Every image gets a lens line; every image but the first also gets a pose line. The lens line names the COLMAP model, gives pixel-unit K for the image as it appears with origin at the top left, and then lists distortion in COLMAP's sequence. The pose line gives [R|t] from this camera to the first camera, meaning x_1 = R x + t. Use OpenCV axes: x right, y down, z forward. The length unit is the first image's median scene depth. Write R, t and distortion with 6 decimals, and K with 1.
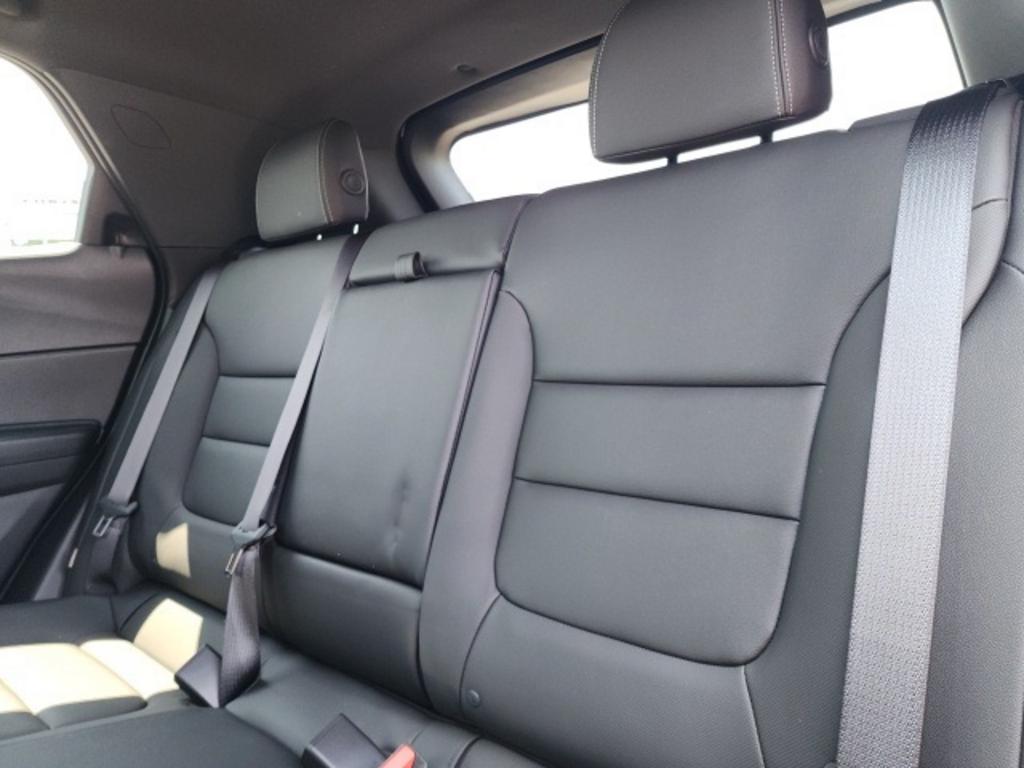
lens RADIAL K [[705.4, 0, 507.1], [0, 705.4, 373.9], [0, 0, 1]] dist [0.005196, 0.001360]
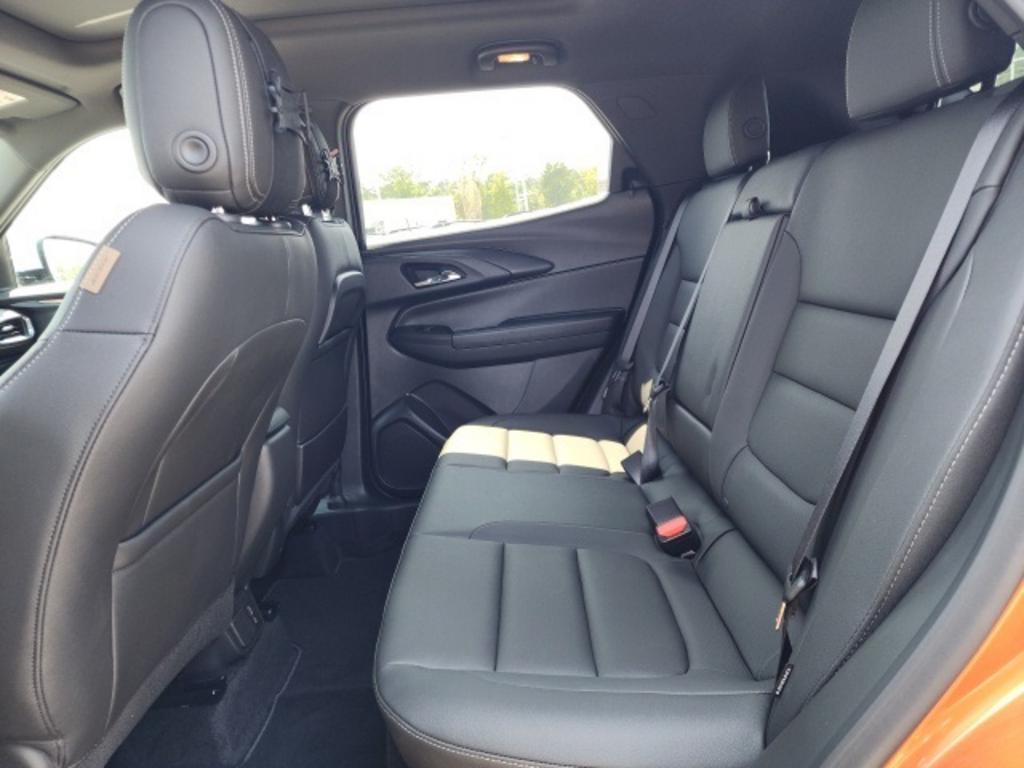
lens RADIAL K [[705.4, 0, 507.1], [0, 705.4, 373.9], [0, 0, 1]] dist [0.005196, 0.001360]
pose [[0.642805, 0.087257, -0.761044, 0.499954], [0.071099, 0.982407, 0.172690, -0.086484], [0.762723, -0.165115, 0.625292, -0.208873]]
